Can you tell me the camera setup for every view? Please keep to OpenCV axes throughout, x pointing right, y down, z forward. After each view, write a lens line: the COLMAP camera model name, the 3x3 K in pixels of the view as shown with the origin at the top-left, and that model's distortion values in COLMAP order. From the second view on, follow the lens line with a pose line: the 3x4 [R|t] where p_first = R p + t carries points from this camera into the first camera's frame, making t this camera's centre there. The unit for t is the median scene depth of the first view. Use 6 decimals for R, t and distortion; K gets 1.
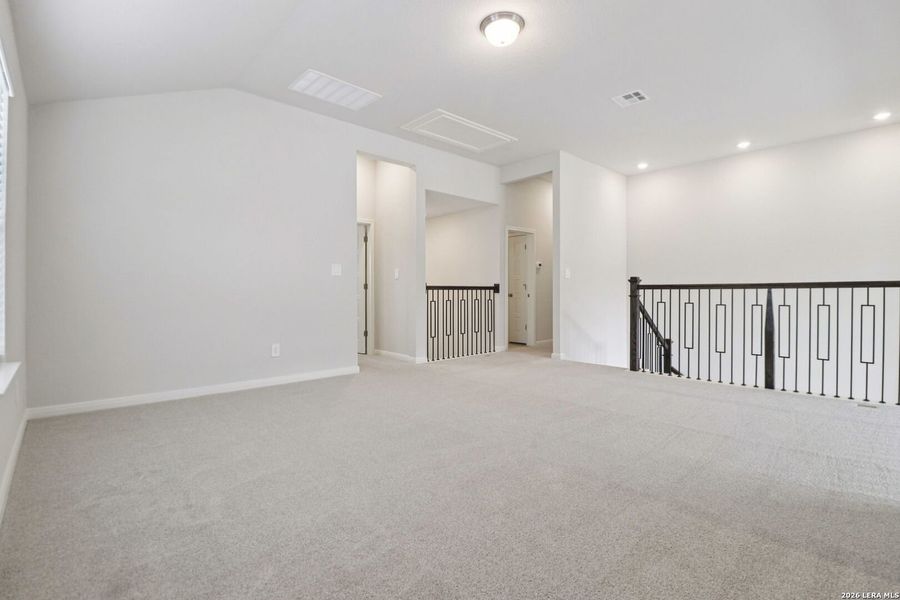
lens RADIAL K [[421.5, 0, 442.4], [0, 421.5, 303.1], [0, 0, 1]] dist [0.003452, -0.012180]
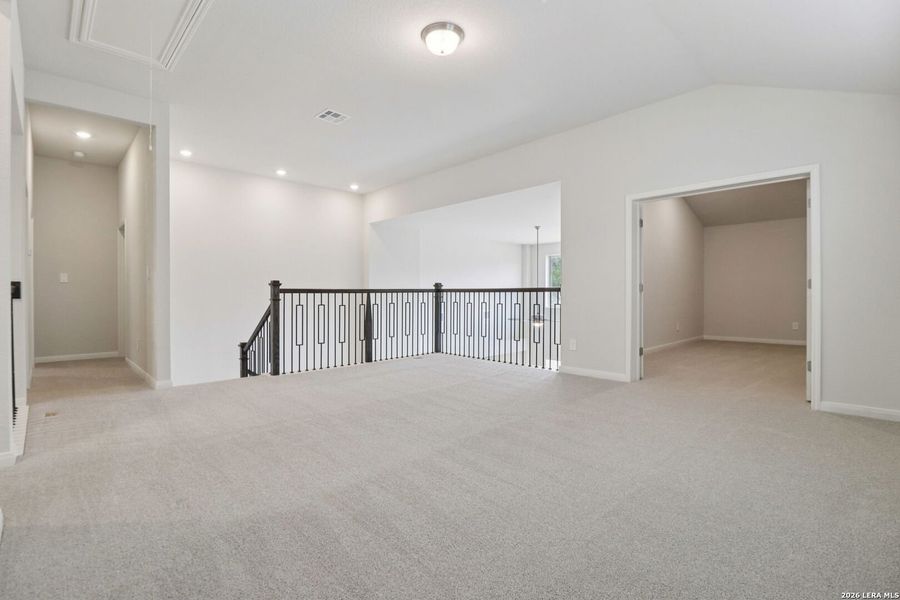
lens RADIAL K [[444.3, 0, 450.0], [0, 444.3, 300.0], [0, 0, 1]] dist [-0.001003, -0.000214]
pose [[-0.002919, -0.013718, 0.999902, -0.727010], [0.035428, 0.999277, 0.013813, -0.020270], [-0.999368, 0.035465, -0.002431, 0.713542]]
